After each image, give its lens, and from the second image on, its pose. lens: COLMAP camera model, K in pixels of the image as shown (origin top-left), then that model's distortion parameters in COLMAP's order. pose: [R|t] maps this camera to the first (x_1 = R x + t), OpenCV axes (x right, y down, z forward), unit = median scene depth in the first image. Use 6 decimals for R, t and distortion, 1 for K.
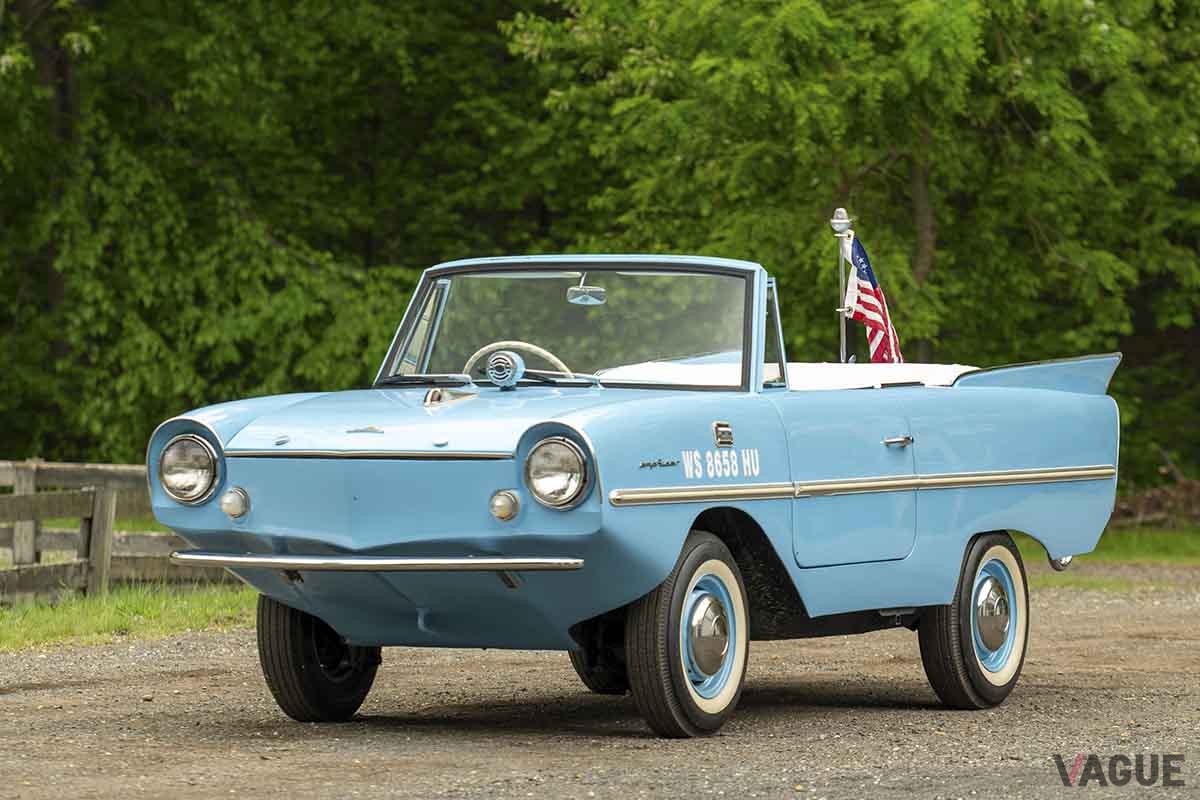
lens RADIAL K [[4565.3, 0, 600.6], [0, 4565.3, 401.4], [0, 0, 1]] dist [-0.080141, 0.000000]
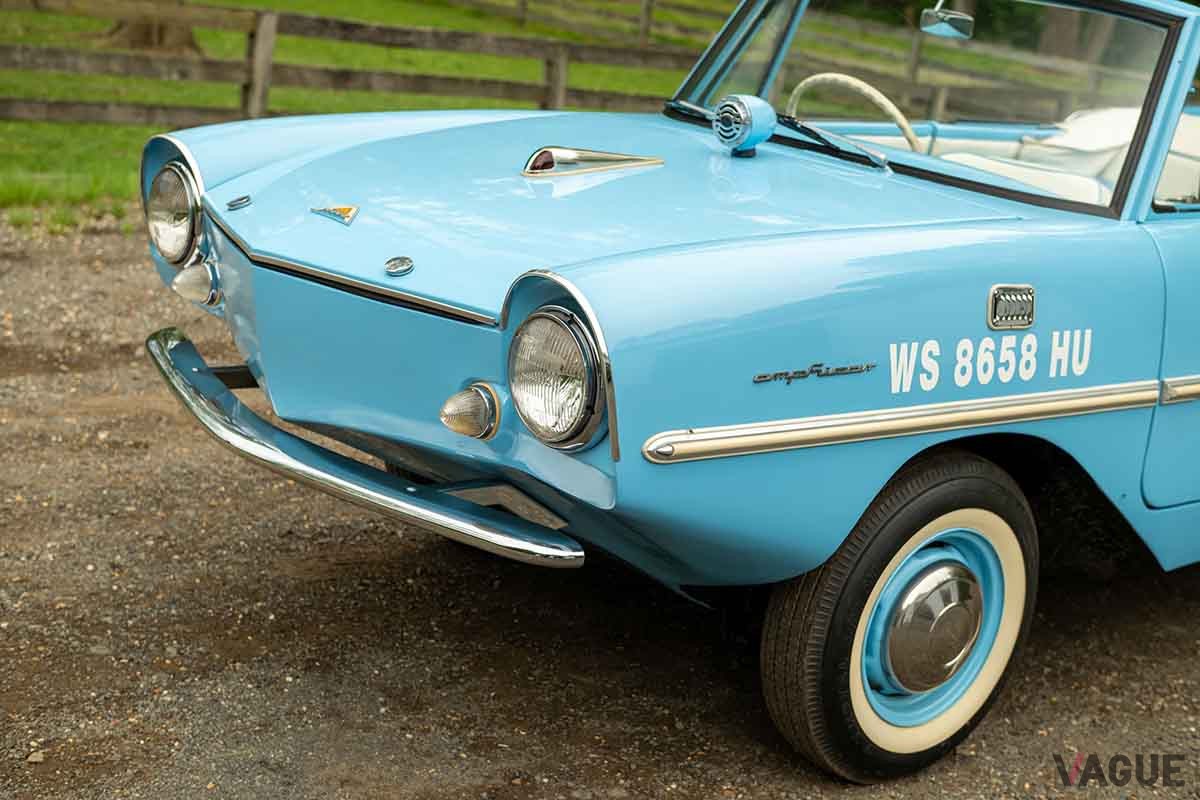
lens RADIAL K [[1832.9, 0, 600.7], [0, 1832.9, 402.6], [0, 0, 1]] dist [-0.007219, 0.000000]
pose [[0.913156, 0.202078, -0.353991, 0.058427], [-0.124996, 0.965442, 0.228689, -0.024670], [0.387971, -0.164582, 0.906858, 0.722280]]
